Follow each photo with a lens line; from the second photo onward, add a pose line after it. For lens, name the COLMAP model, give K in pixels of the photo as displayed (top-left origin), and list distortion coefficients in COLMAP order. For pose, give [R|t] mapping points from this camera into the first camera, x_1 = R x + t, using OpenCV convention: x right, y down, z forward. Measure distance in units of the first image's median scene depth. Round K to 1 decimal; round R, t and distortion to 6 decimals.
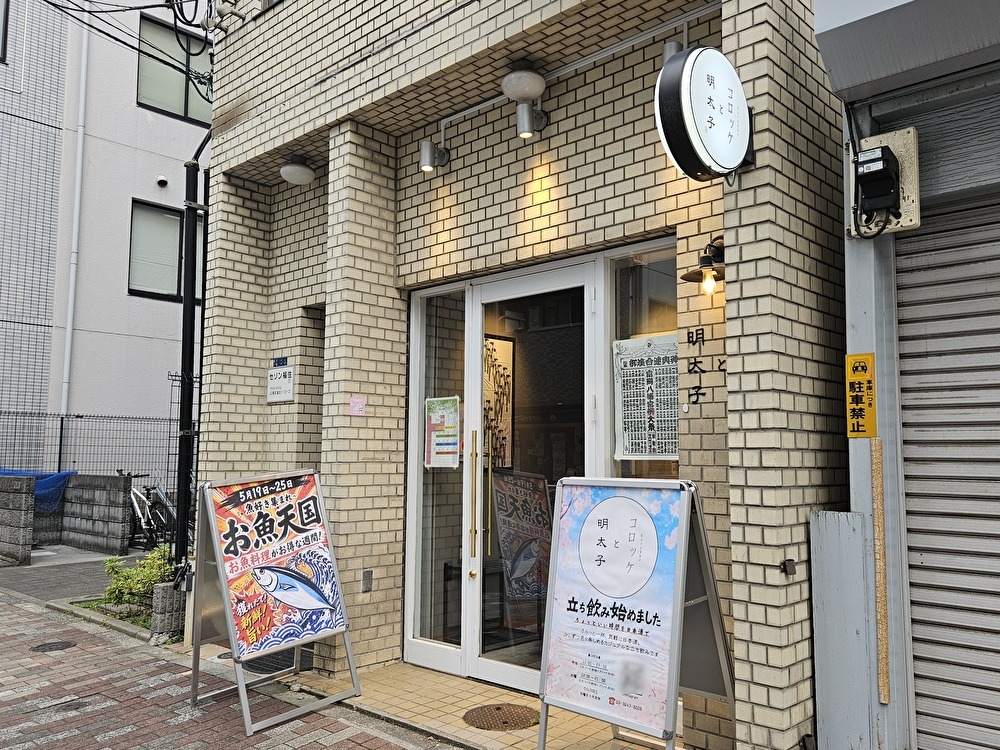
lens RADIAL K [[1306.3, 0, 500.0], [0, 1306.3, 375.0], [0, 0, 1]] dist [0.072435, -0.004773]
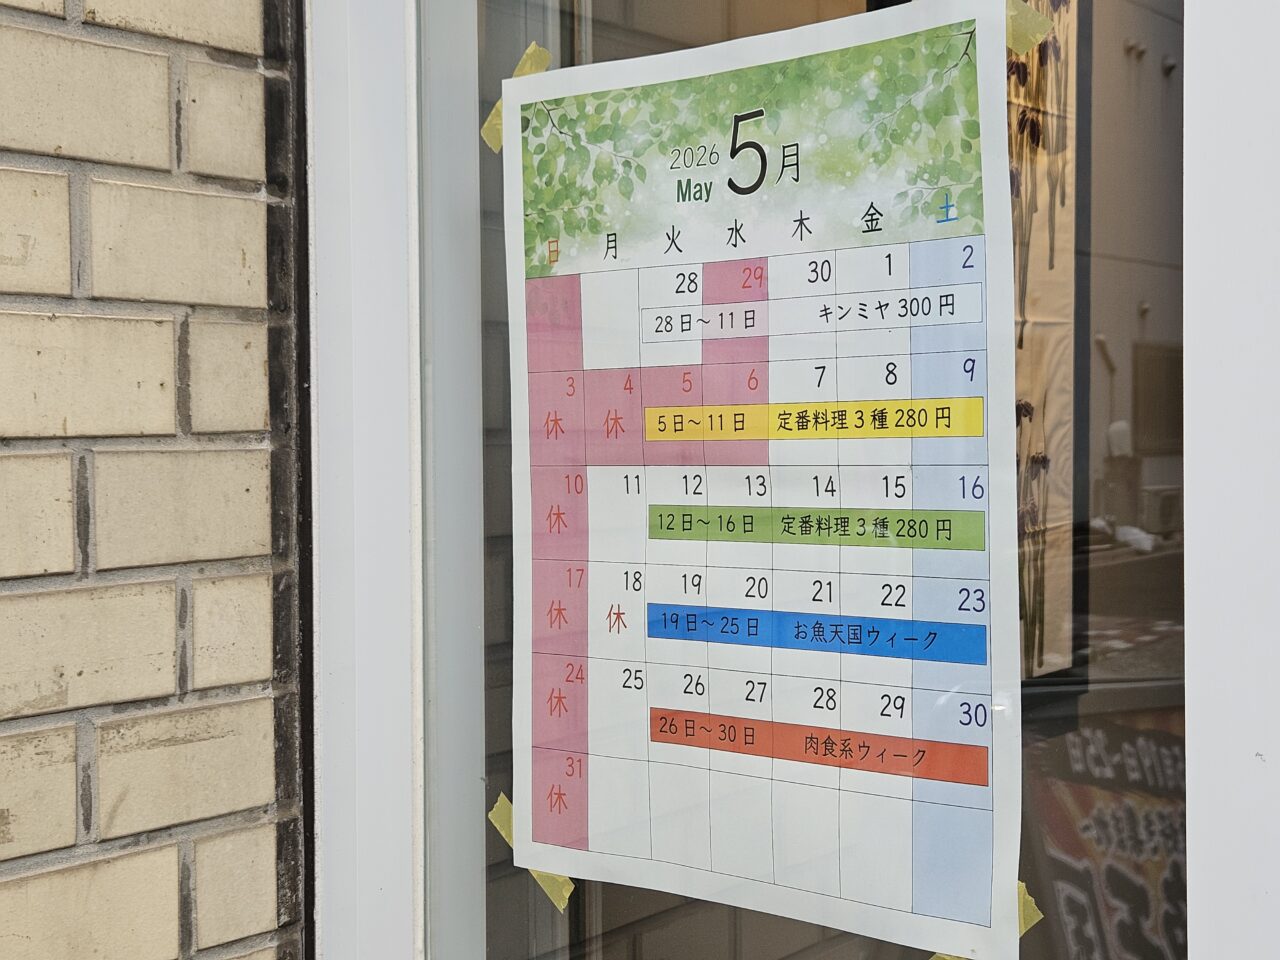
lens RADIAL K [[1672.0, 0, 640.0], [0, 1672.0, 480.0], [0, 0, 1]] dist [0.072435, -0.004773]
pose [[0.993209, -0.020779, 0.114476, -0.064161], [0.008316, 0.994084, 0.108292, 0.034050], [-0.116049, -0.106605, 0.987506, 0.931645]]
